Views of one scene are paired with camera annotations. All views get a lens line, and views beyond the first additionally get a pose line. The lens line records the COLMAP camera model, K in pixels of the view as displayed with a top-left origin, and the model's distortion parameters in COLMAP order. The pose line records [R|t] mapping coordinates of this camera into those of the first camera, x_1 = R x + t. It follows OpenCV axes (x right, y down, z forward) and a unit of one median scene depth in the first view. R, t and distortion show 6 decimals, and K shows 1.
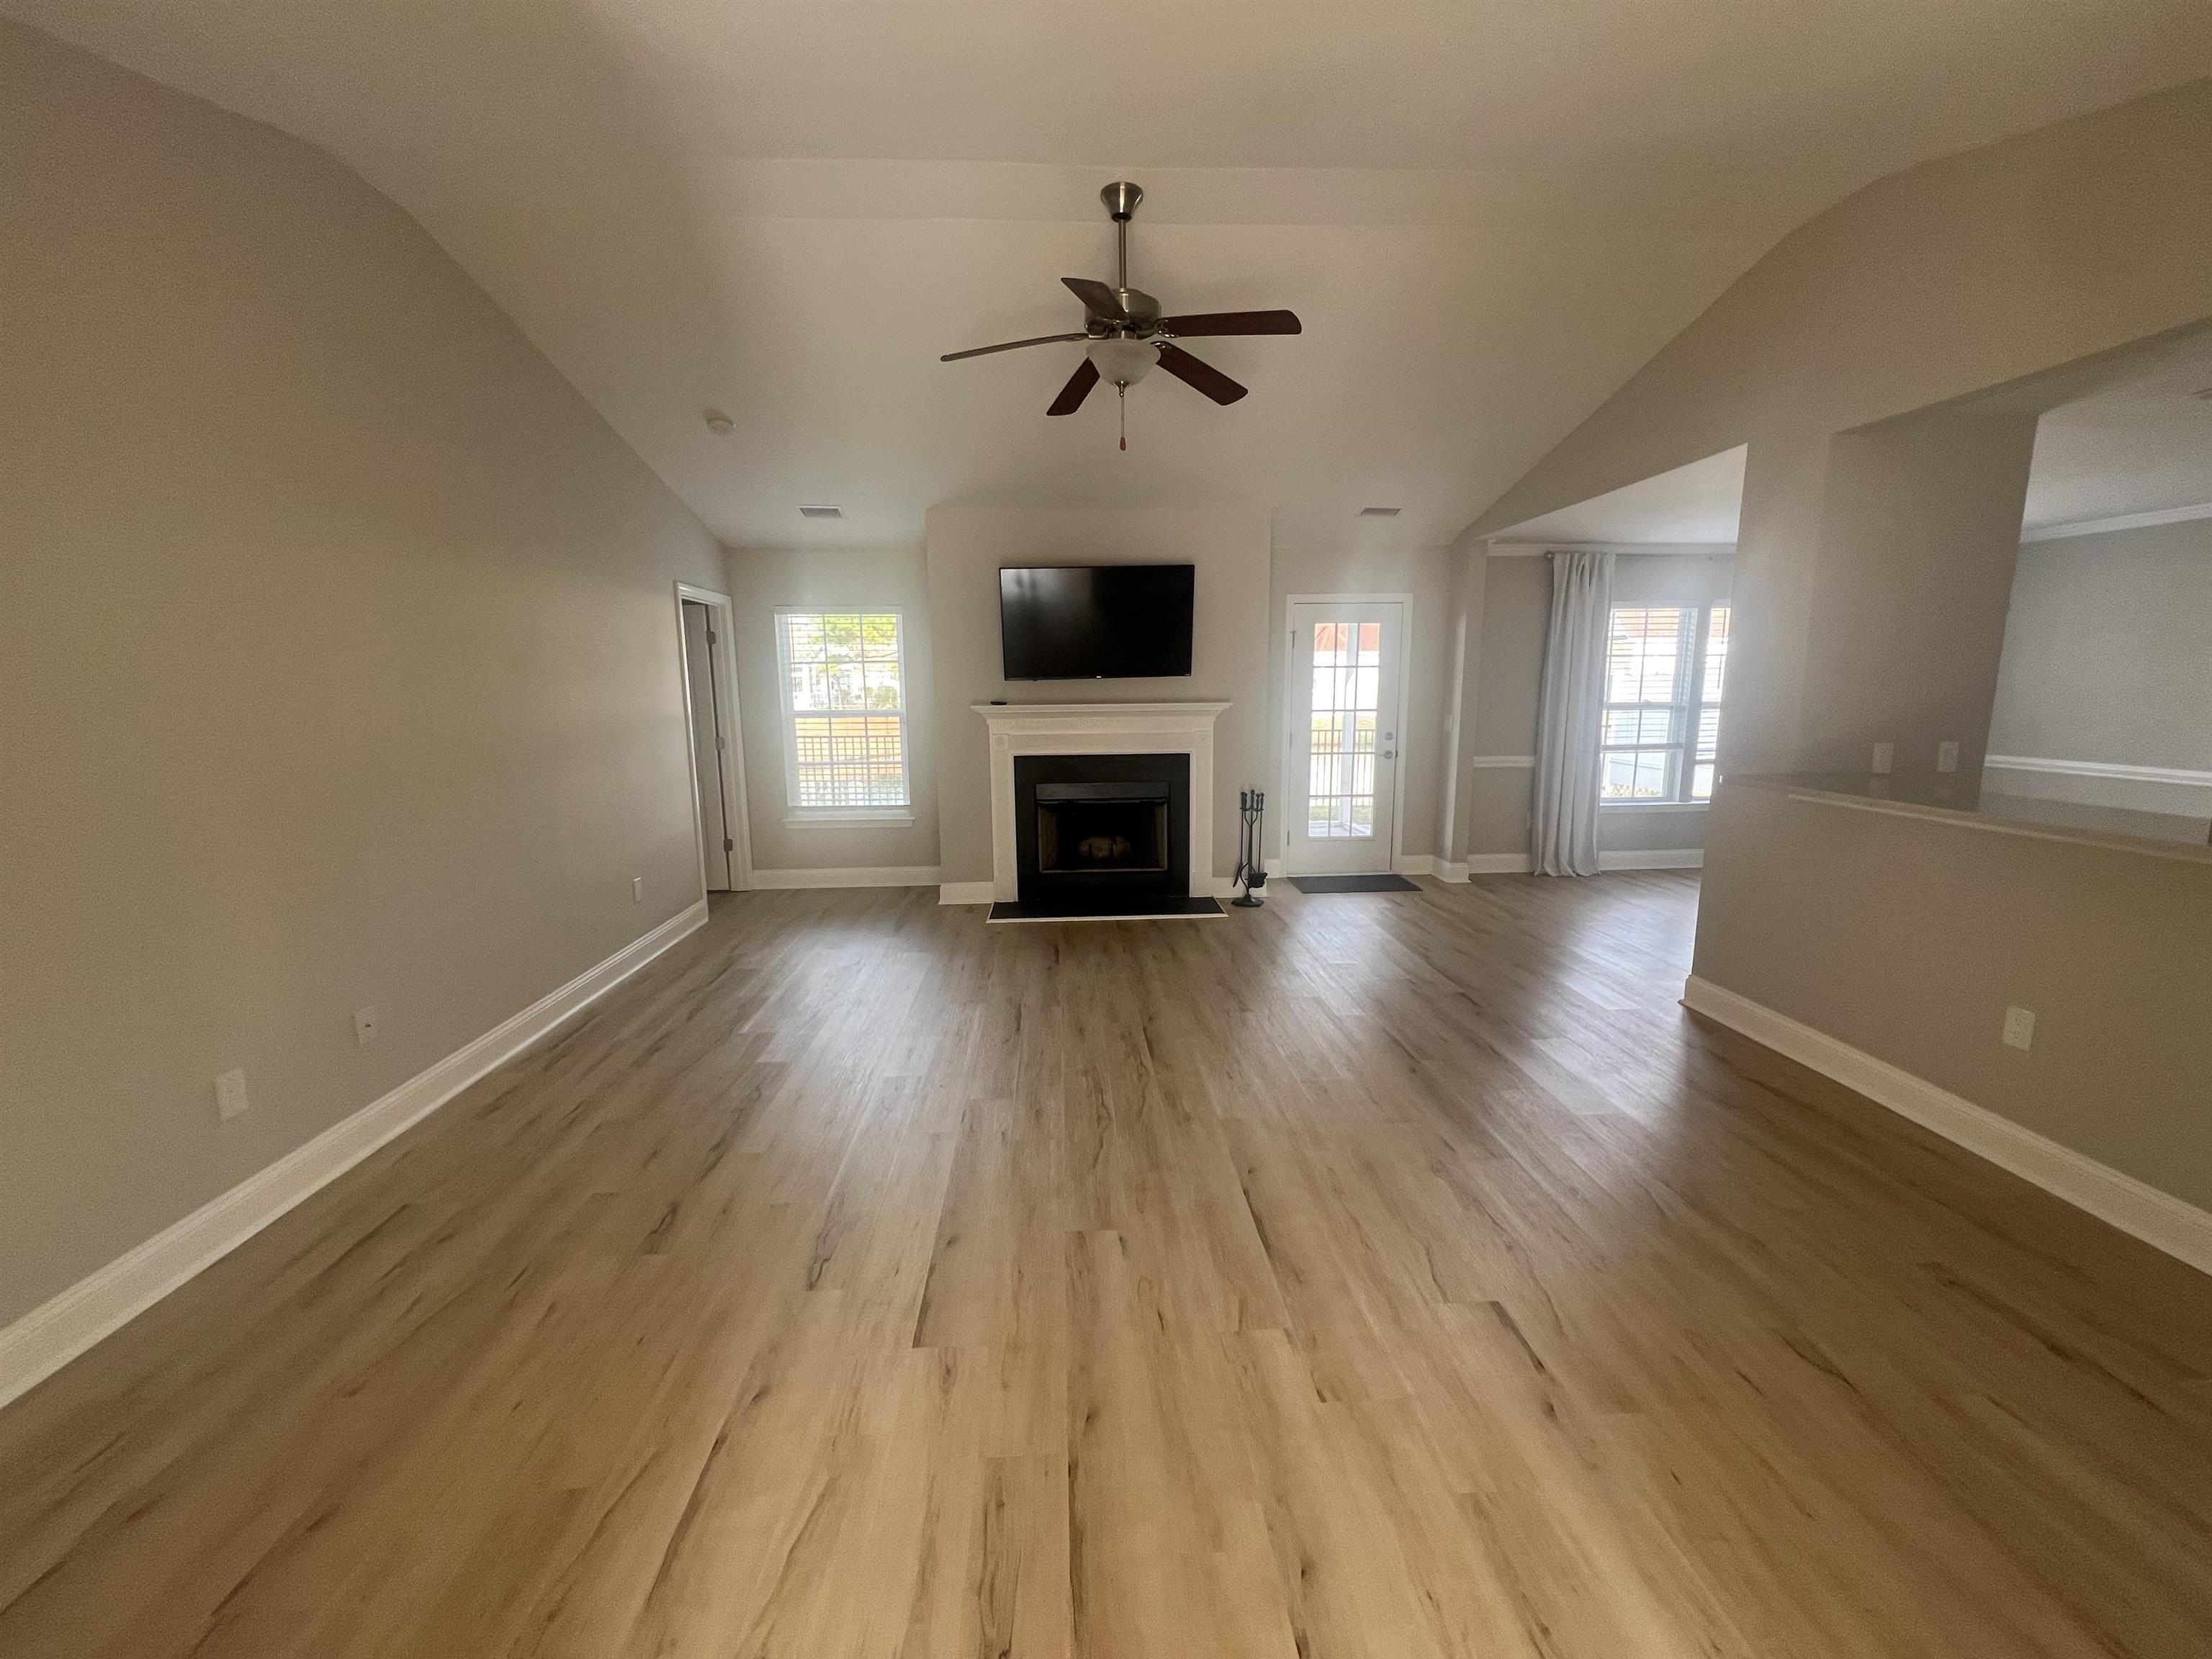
lens RADIAL K [[889.8, 0, 1103.8], [0, 889.8, 832.4], [0, 0, 1]] dist [-0.002691, 0.000240]
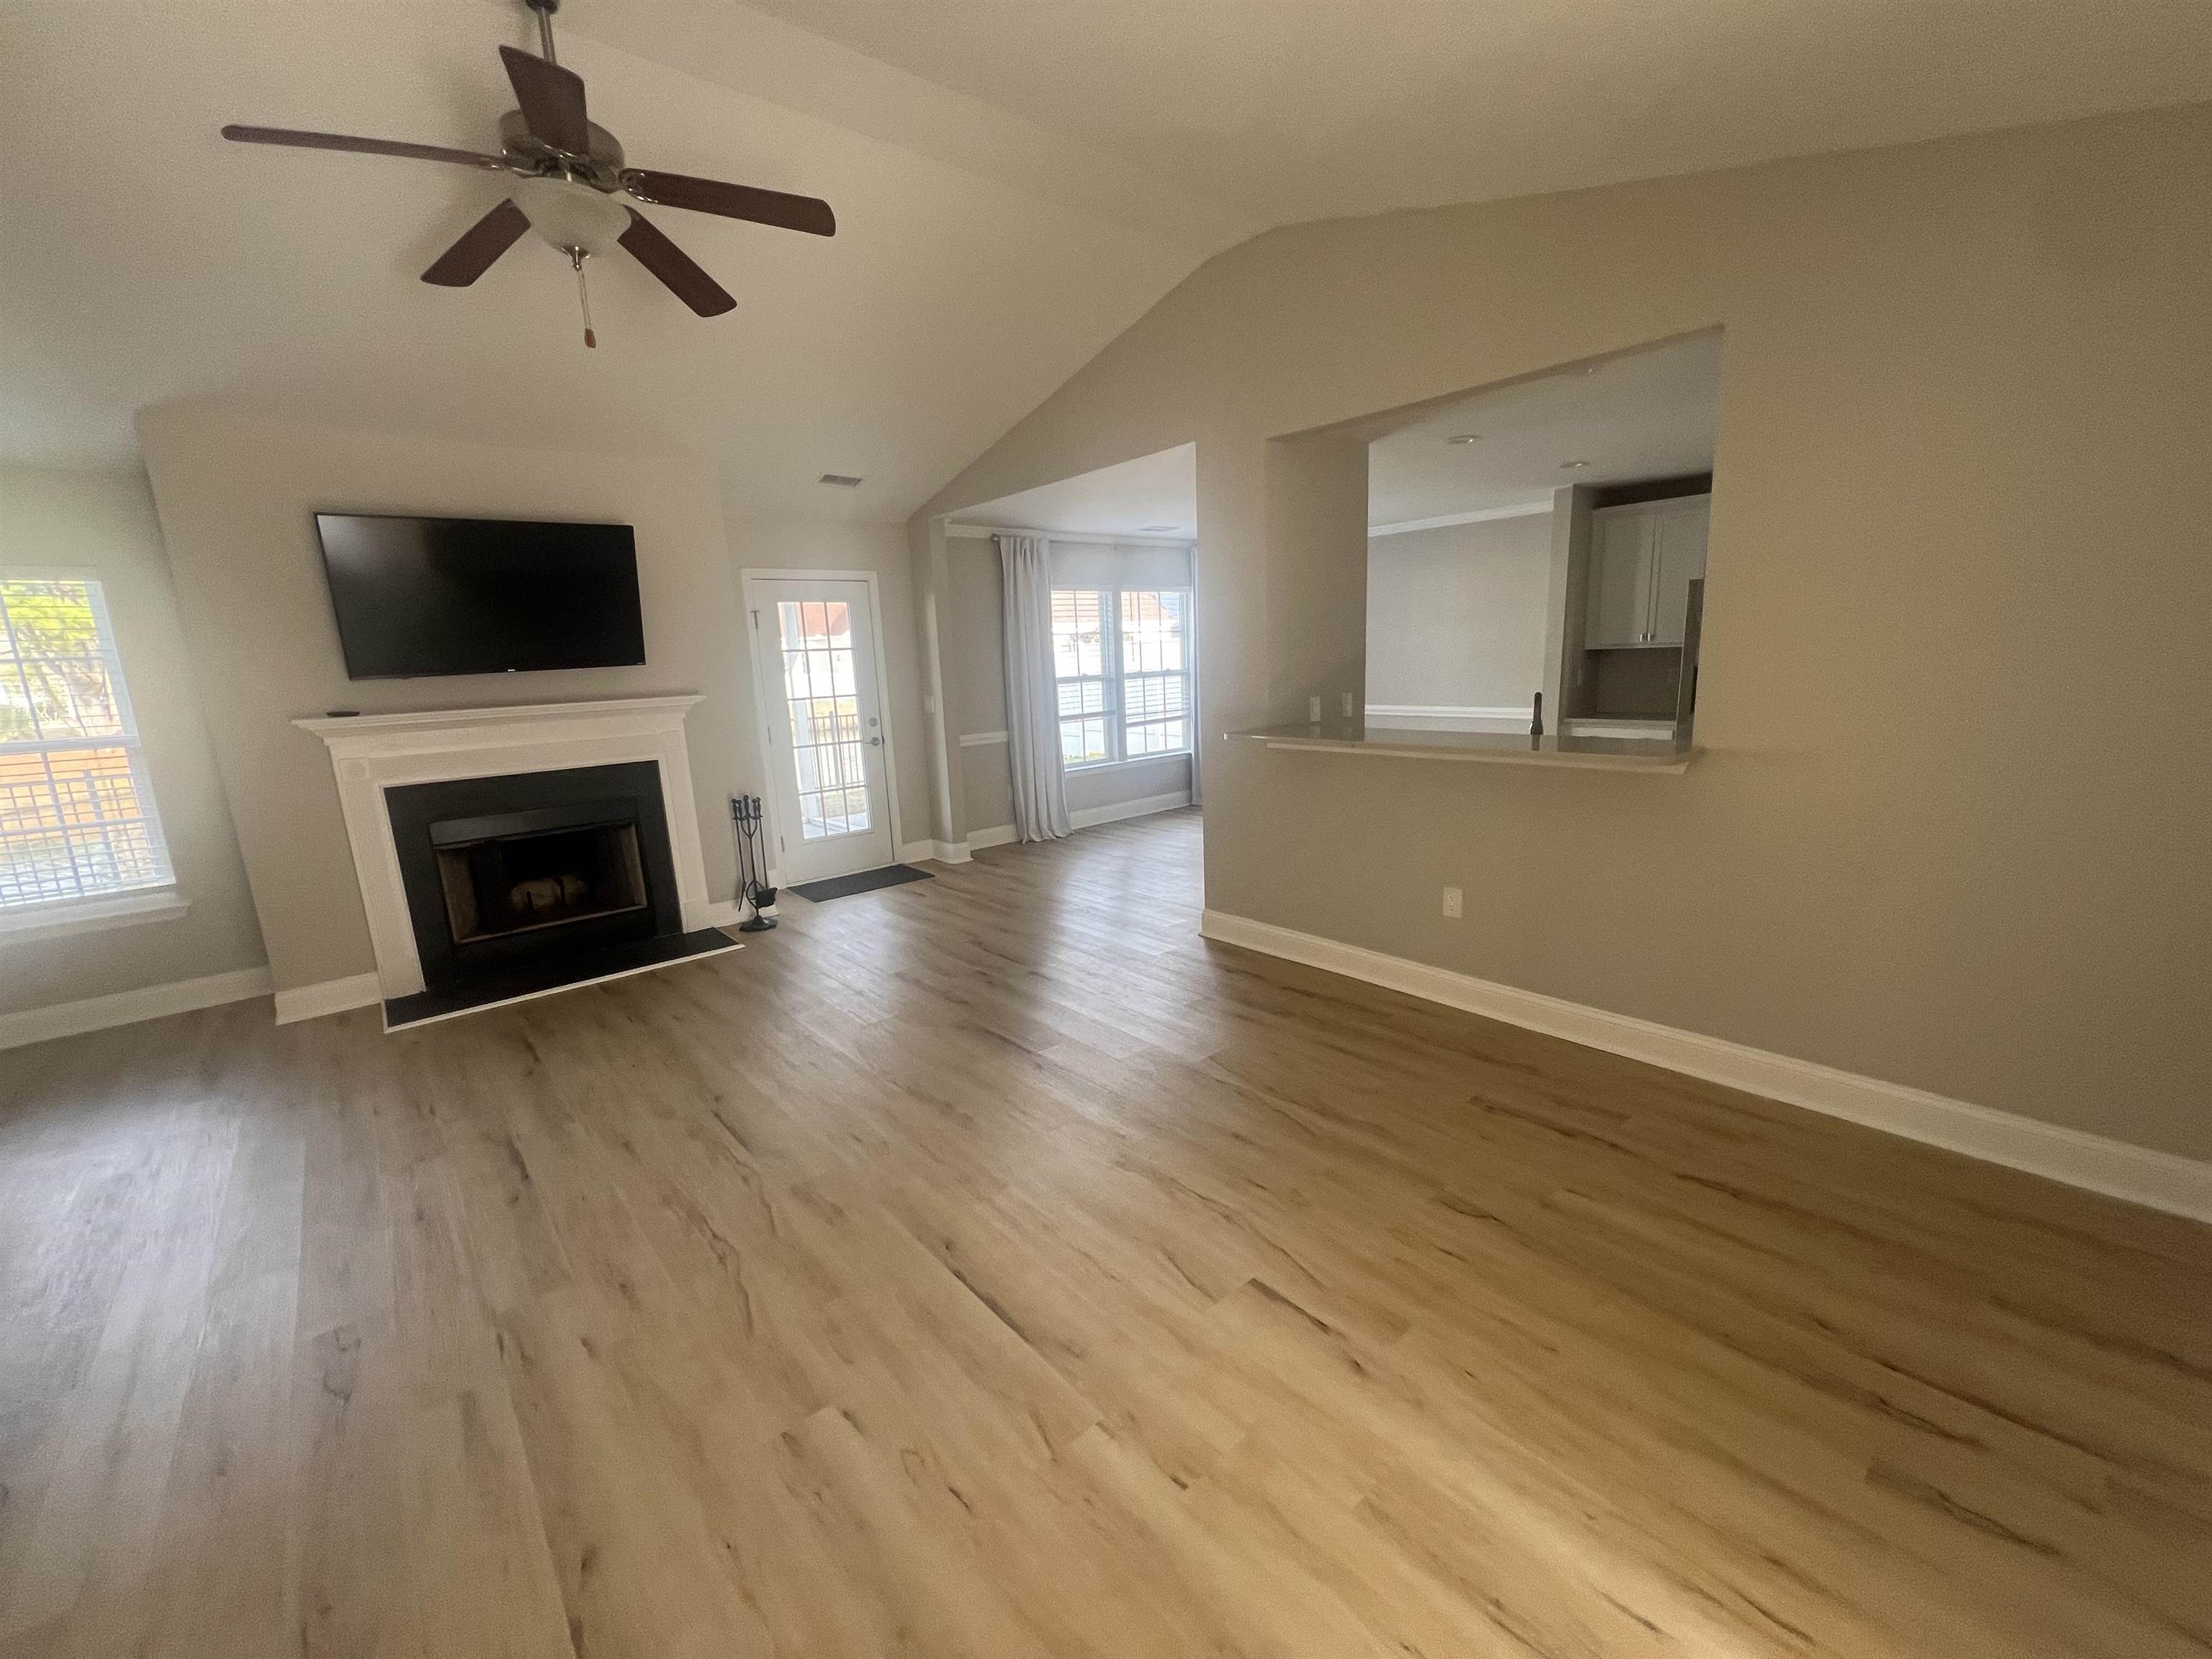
lens RADIAL K [[889.8, 0, 1109.6], [0, 889.8, 833.3], [0, 0, 1]] dist [-0.002691, 0.000240]
pose [[0.788916, -0.145872, 0.596936, -0.118812], [0.136680, 0.988737, 0.060979, -0.025799], [-0.599108, 0.033482, 0.799968, 0.169741]]
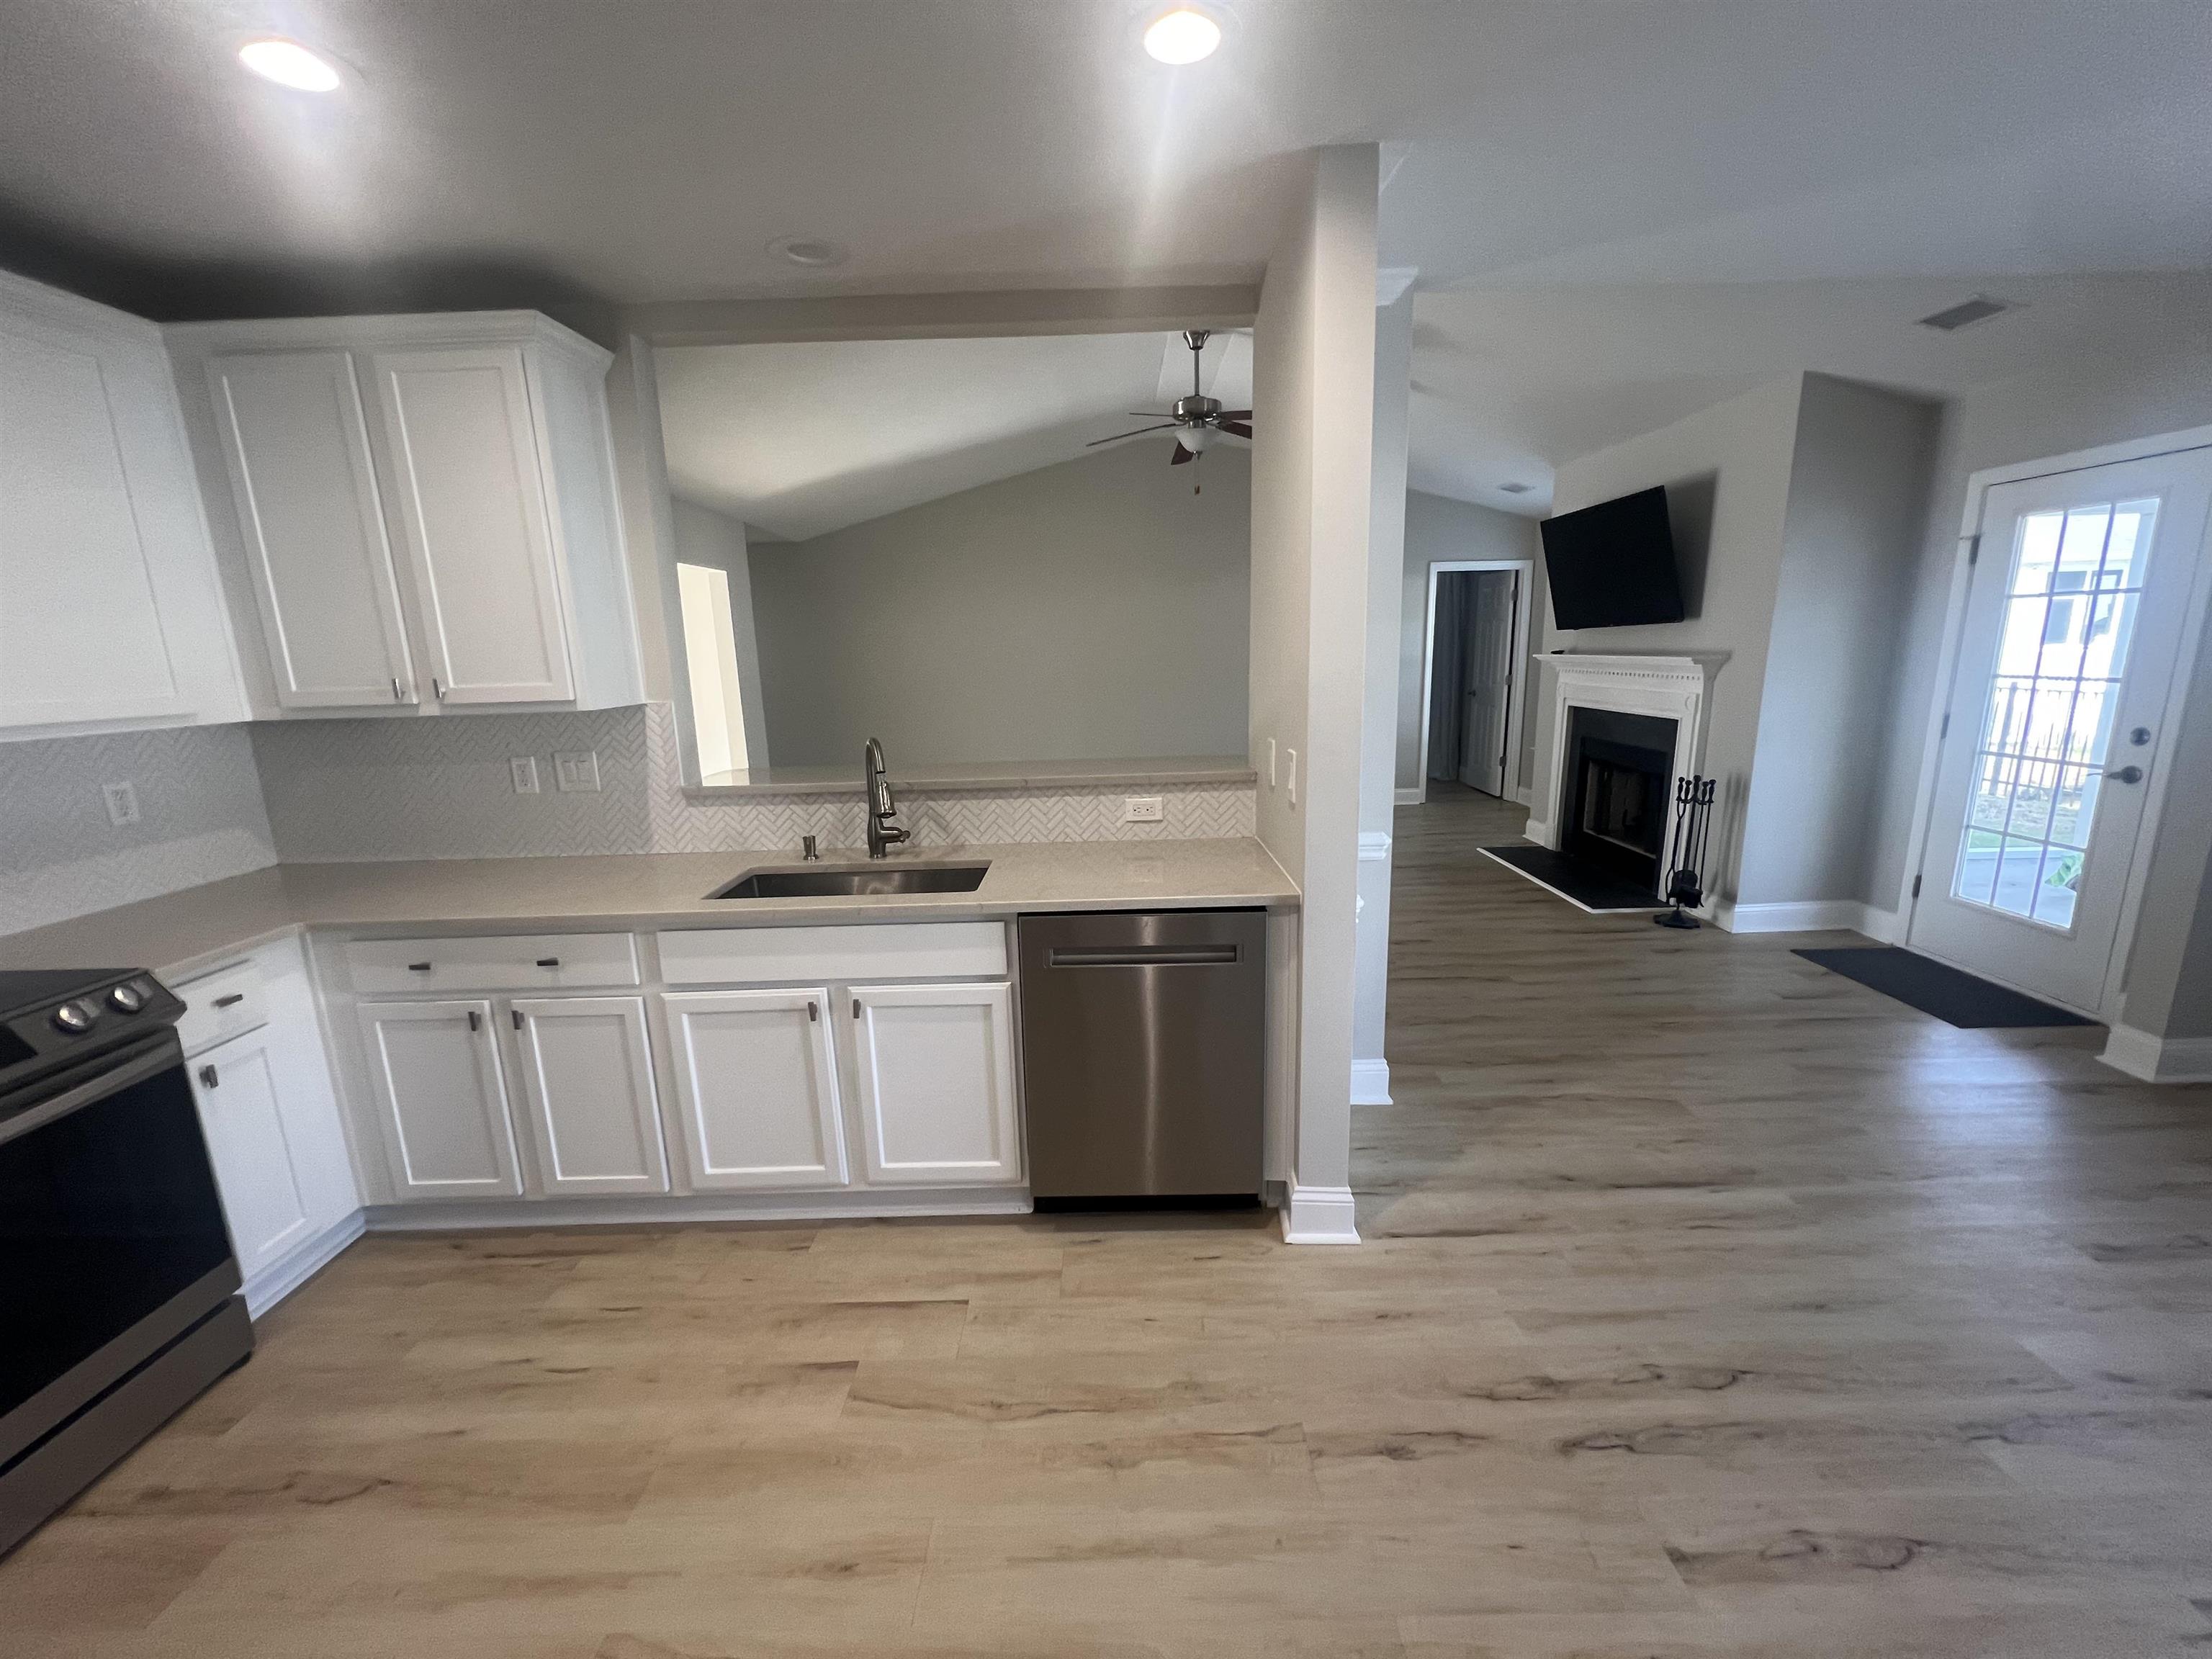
lens RADIAL K [[889.8, 0, 1113.8], [0, 889.8, 832.3], [0, 0, 1]] dist [-0.002691, 0.000240]
pose [[-0.051176, 0.217200, -0.974785, 1.510803], [-0.139633, 0.964920, 0.222333, -0.161376], [0.988880, 0.147490, -0.019052, 0.867783]]
